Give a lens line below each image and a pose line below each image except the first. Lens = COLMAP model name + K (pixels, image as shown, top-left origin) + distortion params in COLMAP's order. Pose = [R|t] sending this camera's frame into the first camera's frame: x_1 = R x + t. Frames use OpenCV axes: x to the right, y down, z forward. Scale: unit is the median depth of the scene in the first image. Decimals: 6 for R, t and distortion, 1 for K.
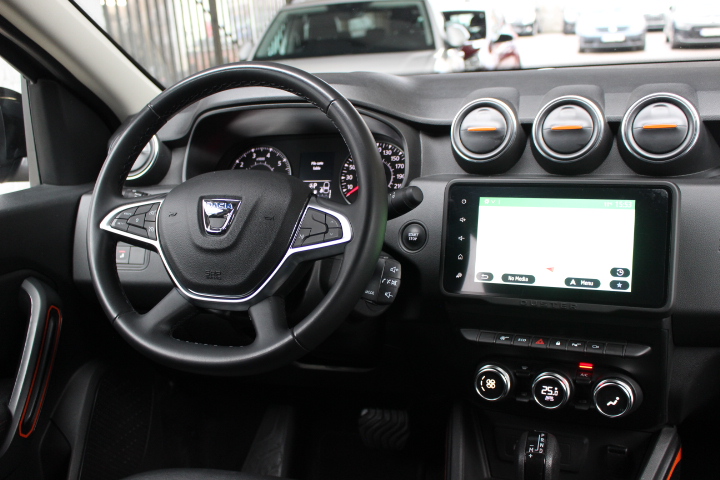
lens RADIAL K [[792.3, 0, 360.0], [0, 792.3, 240.0], [0, 0, 1]] dist [-0.093487, 0.190961]
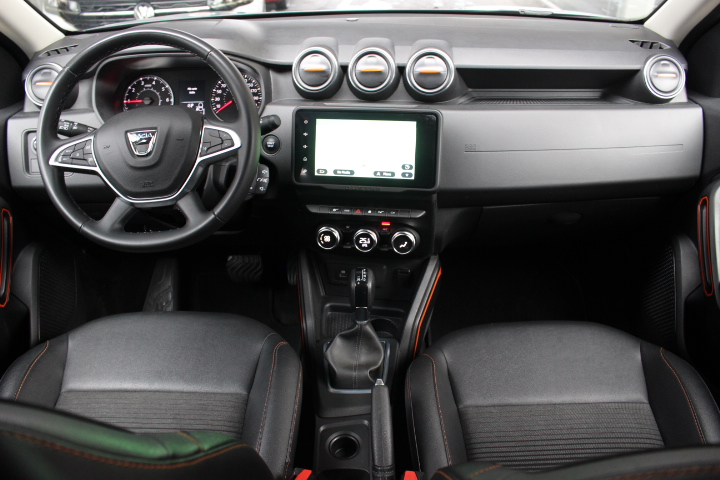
lens RADIAL K [[599.5, 0, 360.0], [0, 599.5, 240.0], [0, 0, 1]] dist [-0.000514, 0.000080]
pose [[0.962755, -0.082701, 0.257418, -0.081265], [0.027320, 0.976955, 0.211690, -0.067738], [-0.268993, -0.196773, 0.942827, -0.144372]]
